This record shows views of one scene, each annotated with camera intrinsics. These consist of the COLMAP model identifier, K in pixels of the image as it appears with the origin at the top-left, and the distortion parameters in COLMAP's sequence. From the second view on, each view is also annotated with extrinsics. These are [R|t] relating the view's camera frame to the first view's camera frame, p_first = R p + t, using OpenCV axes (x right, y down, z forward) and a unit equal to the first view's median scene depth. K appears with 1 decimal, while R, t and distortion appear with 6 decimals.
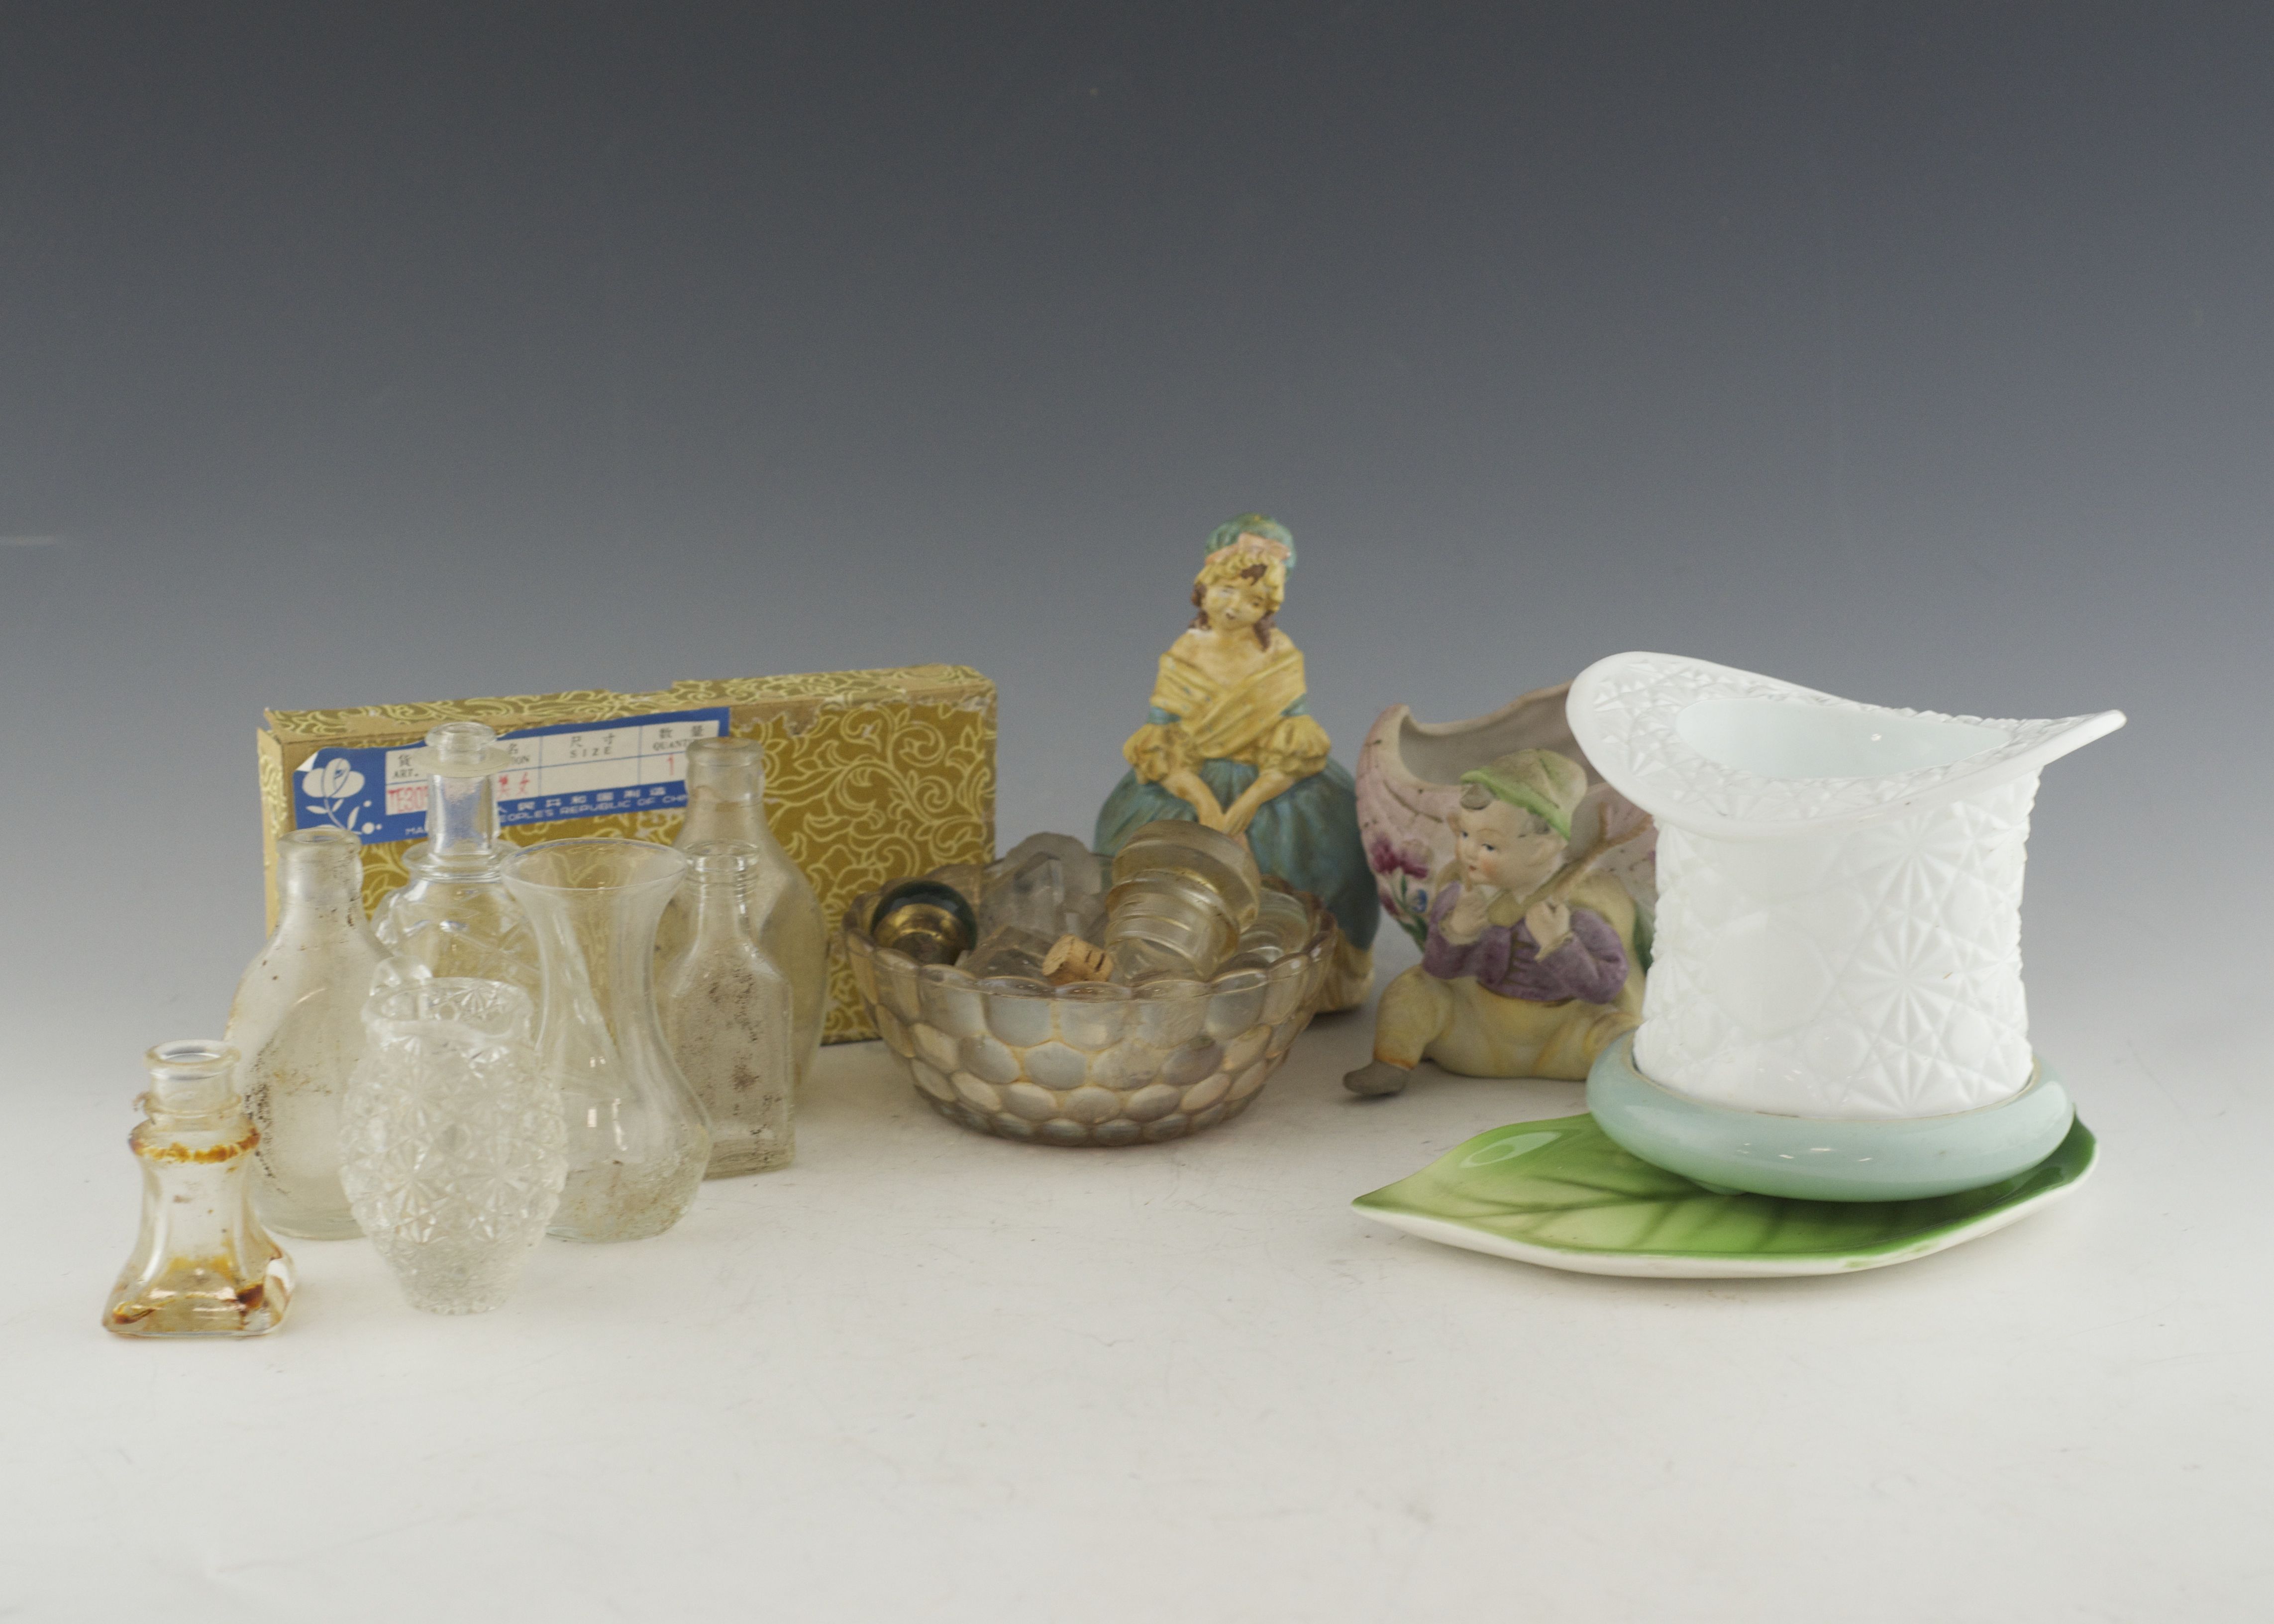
lens RADIAL K [[6229.1, 0, 1137.3], [0, 6229.1, 822.2], [0, 0, 1]] dist [0.079832, 0.000000]
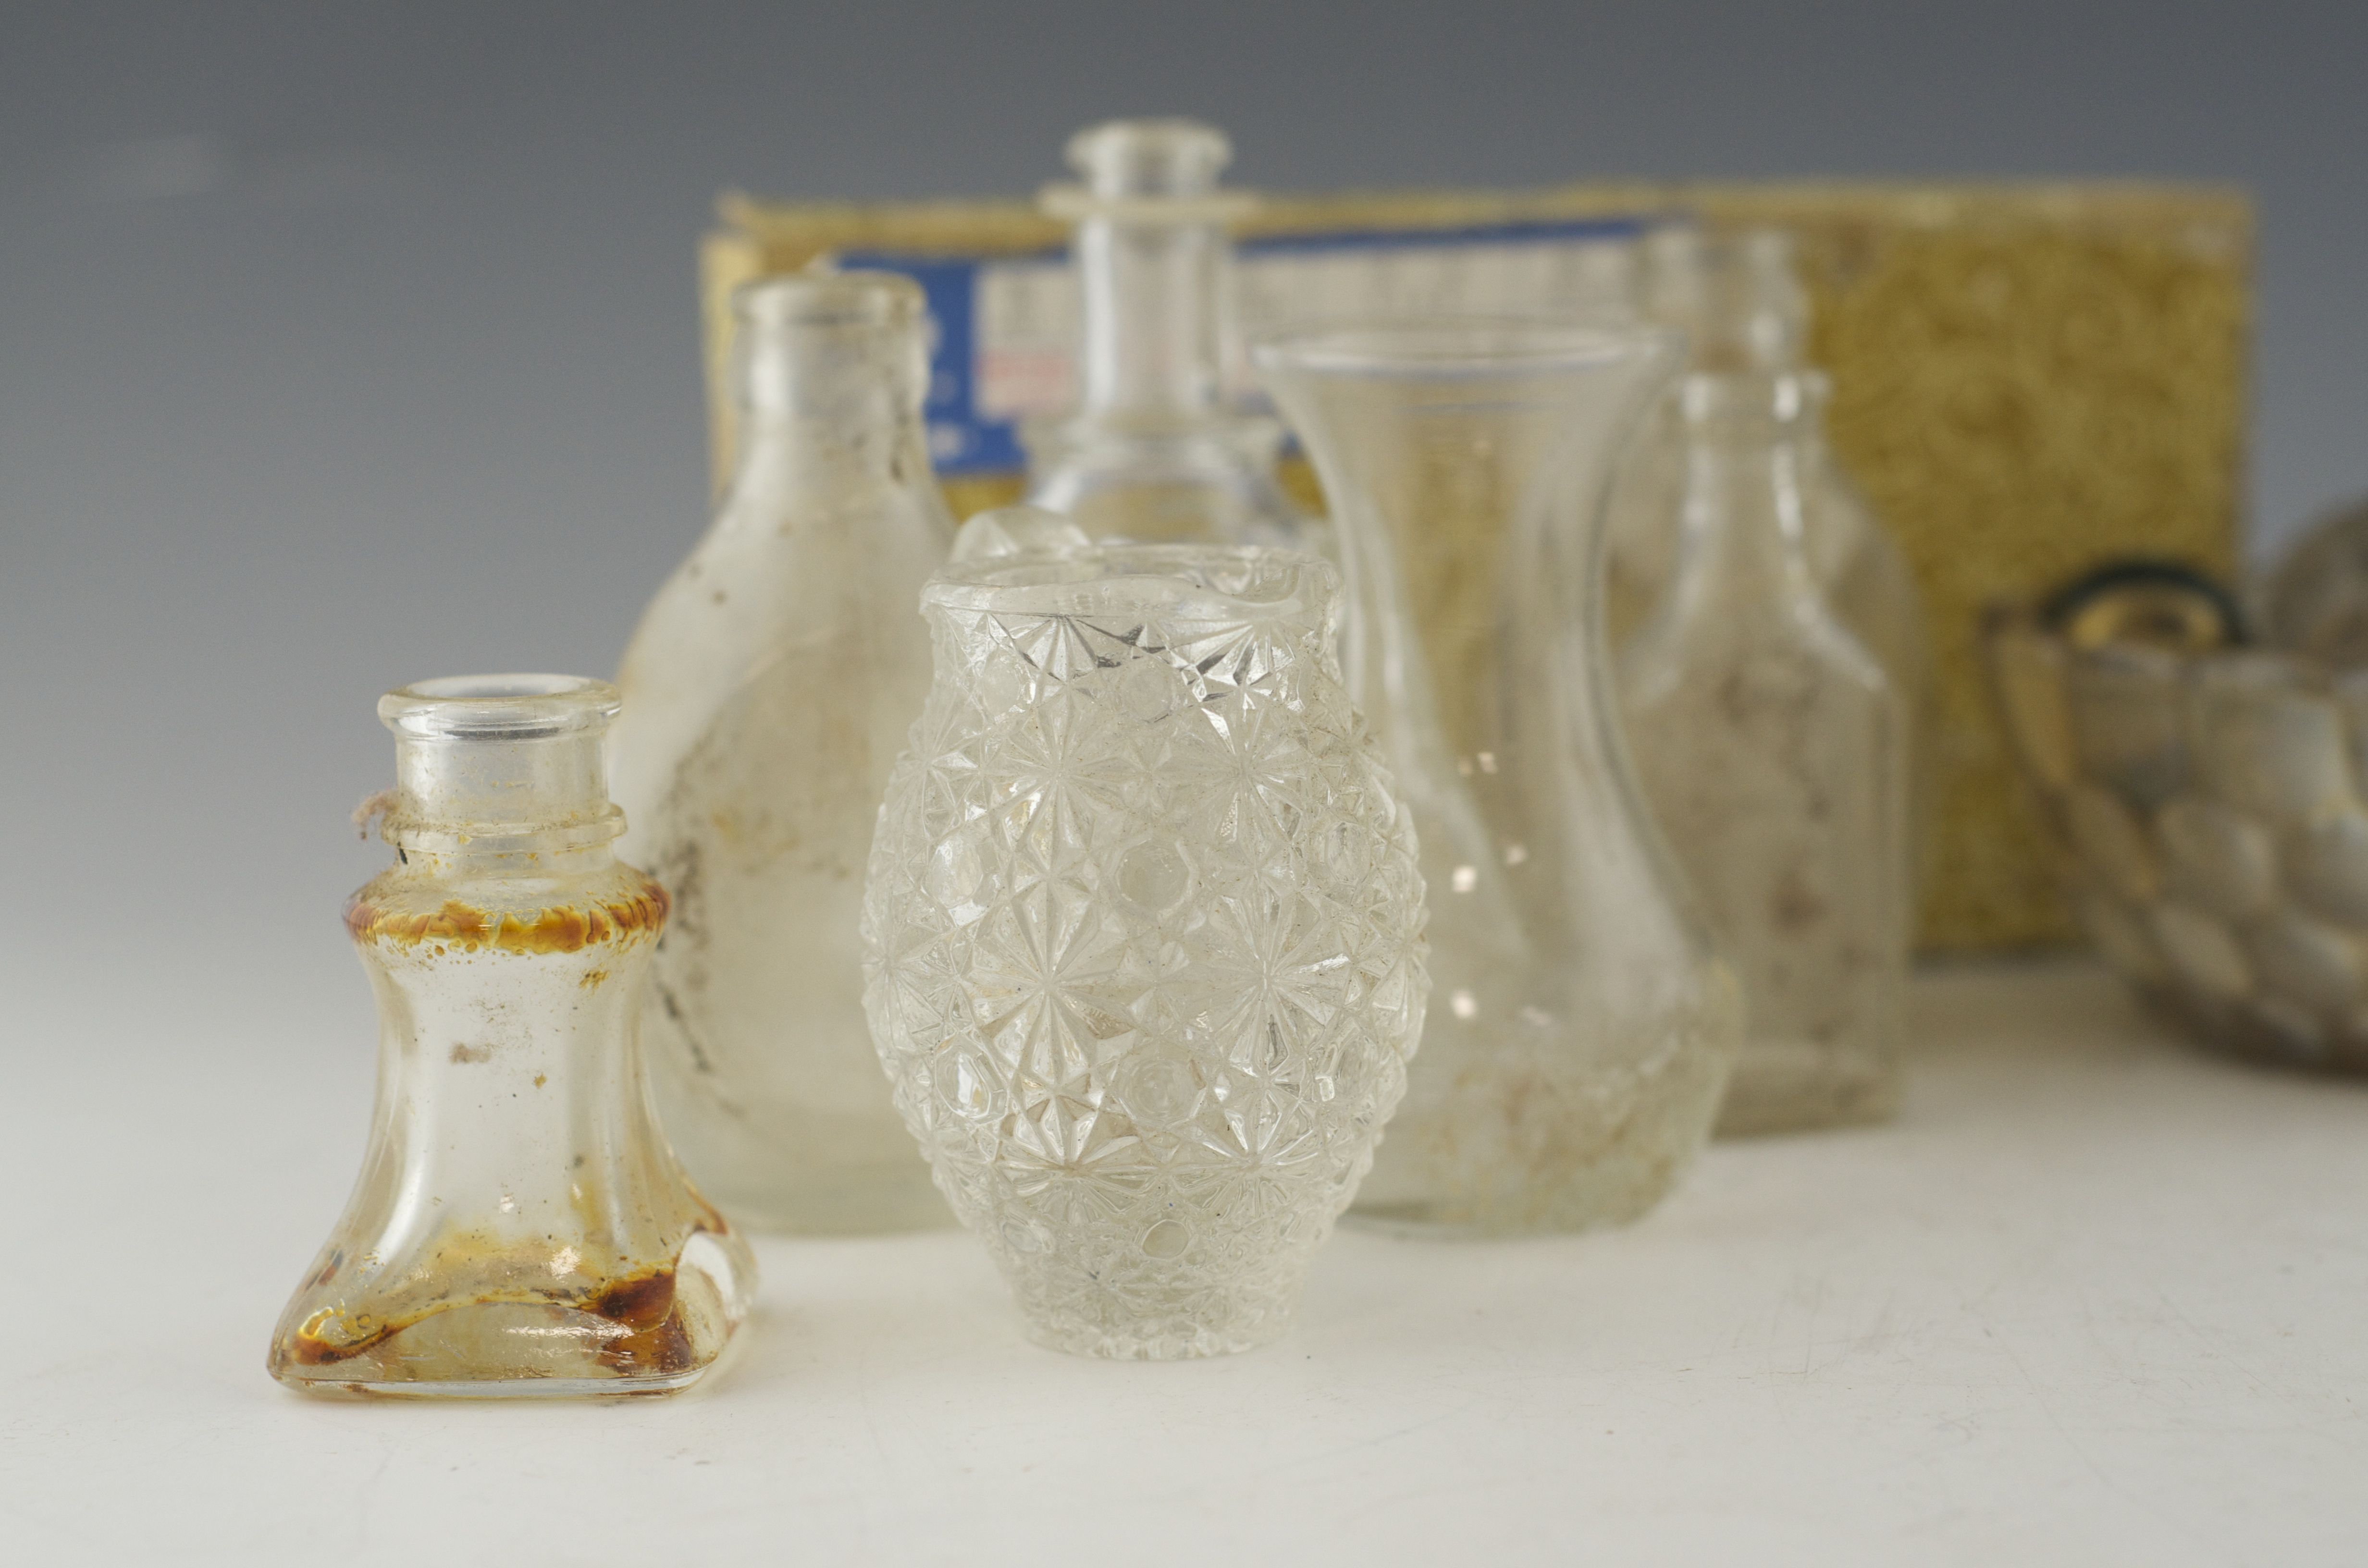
lens RADIAL K [[5891.9, 0, 1177.0], [0, 5891.9, 781.1], [0, 0, 1]] dist [-0.069335, 0.000000]
pose [[0.996369, -0.010462, -0.084495, -0.069133], [-0.000917, 0.991045, -0.133523, 0.084620], [0.085136, 0.133116, 0.987437, 0.571835]]
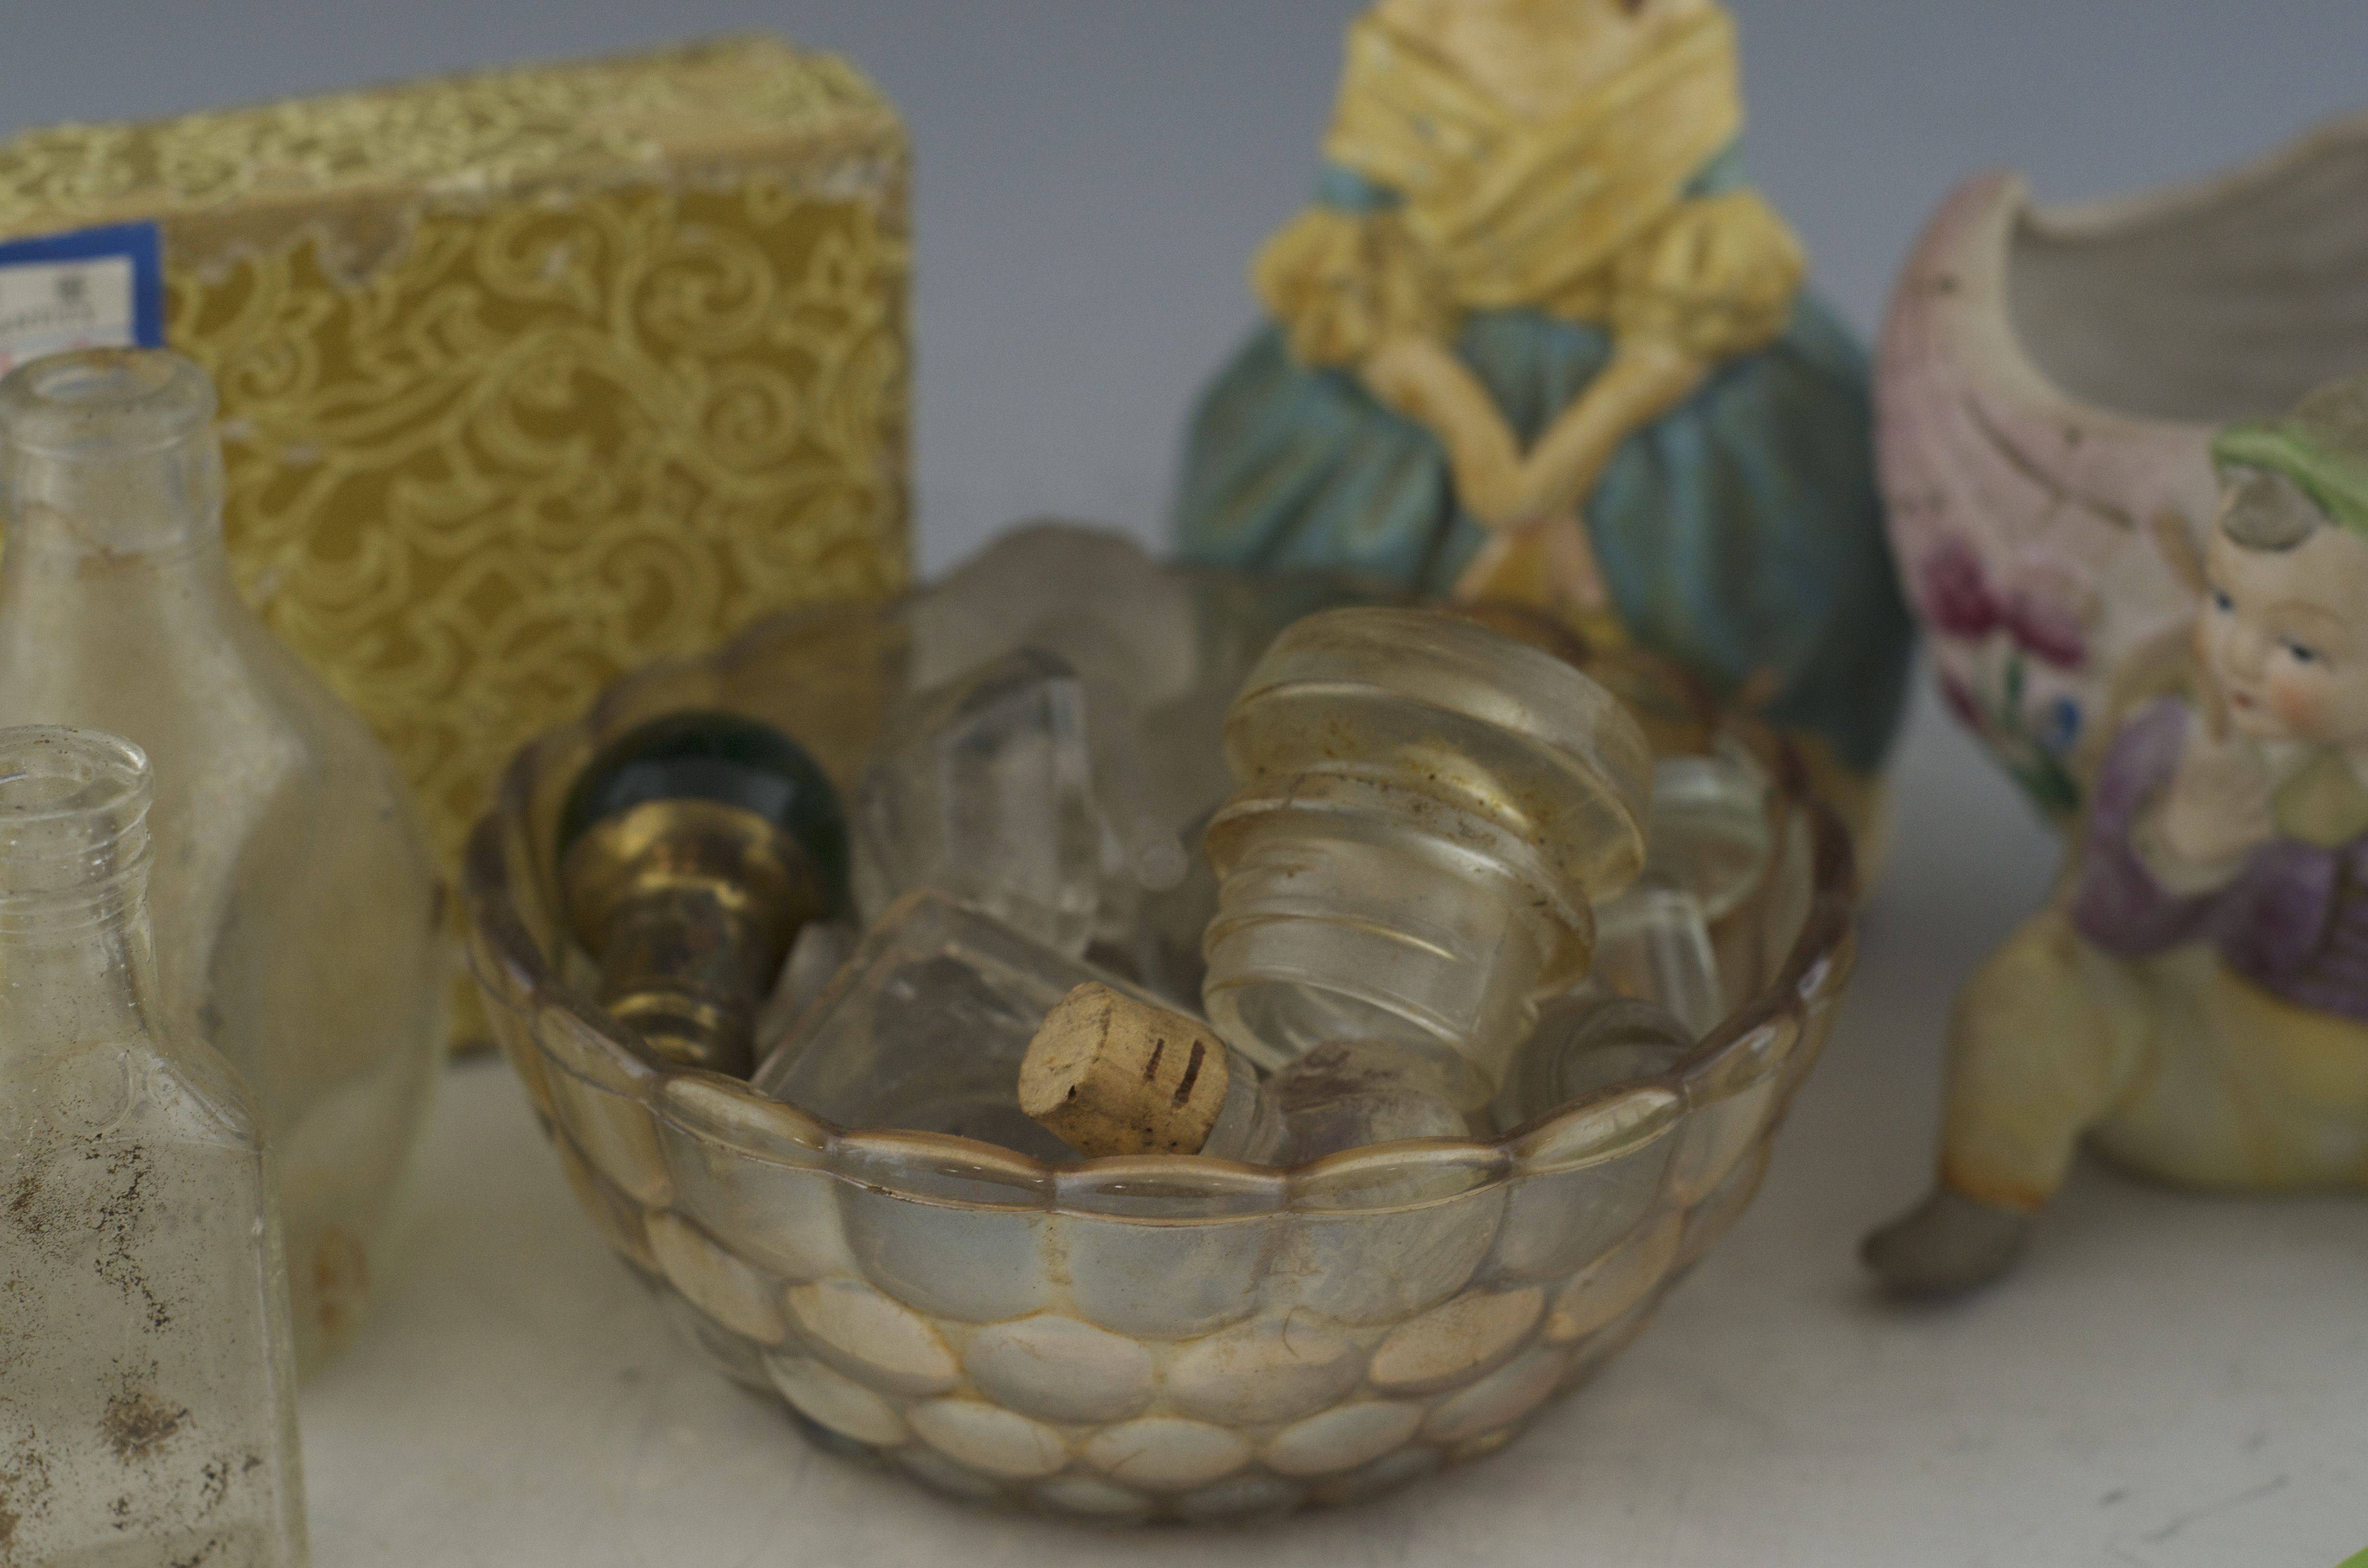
lens RADIAL K [[5891.9, 0, 1178.7], [0, 5891.9, 784.3], [0, 0, 1]] dist [-0.069335, 0.000000]
pose [[0.999909, -0.003258, -0.013109, -0.002239], [0.005786, 0.980242, 0.197717, -0.054122], [0.012206, -0.197775, 0.980171, 0.671587]]
